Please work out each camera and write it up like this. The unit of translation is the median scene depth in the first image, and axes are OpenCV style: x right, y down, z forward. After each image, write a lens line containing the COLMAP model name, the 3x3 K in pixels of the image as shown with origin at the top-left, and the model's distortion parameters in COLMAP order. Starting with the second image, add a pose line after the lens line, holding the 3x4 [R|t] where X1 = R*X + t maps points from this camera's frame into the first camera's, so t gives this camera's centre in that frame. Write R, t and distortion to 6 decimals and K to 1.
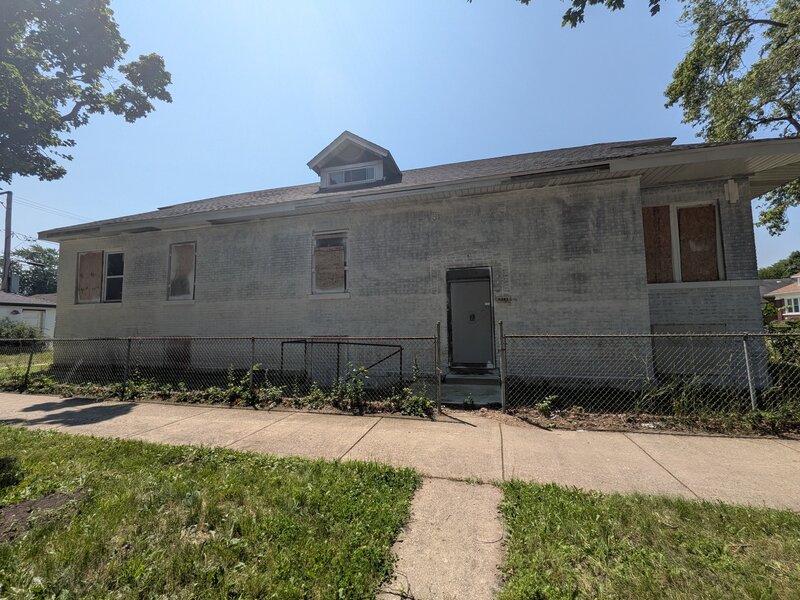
lens RADIAL K [[318.3, 0, 400.6], [0, 318.3, 303.5], [0, 0, 1]] dist [0.000653, -0.000794]
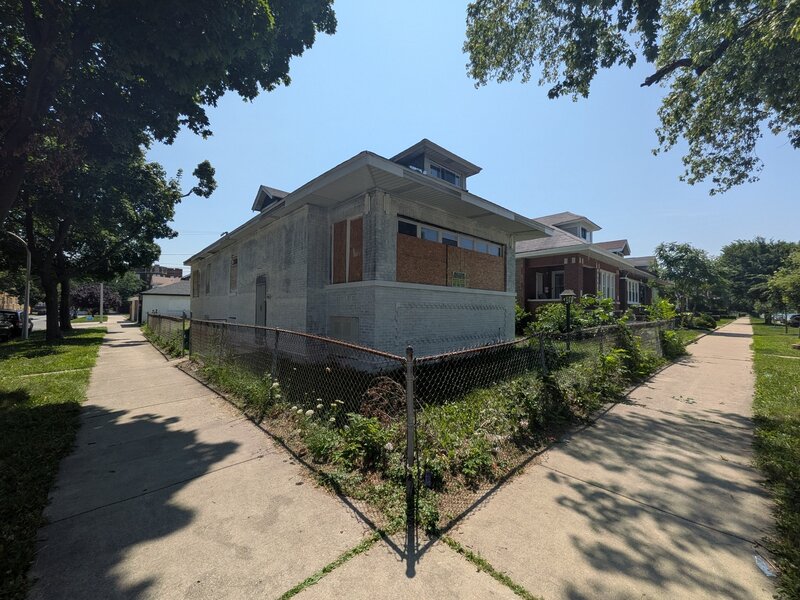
lens RADIAL K [[318.3, 0, 400.2], [0, 318.3, 300.6], [0, 0, 1]] dist [0.000653, -0.000794]
pose [[0.833066, 0.006118, -0.553139, 1.687217], [0.015501, 0.999288, 0.034397, -0.036714], [0.552956, -0.037229, 0.832378, 0.093336]]
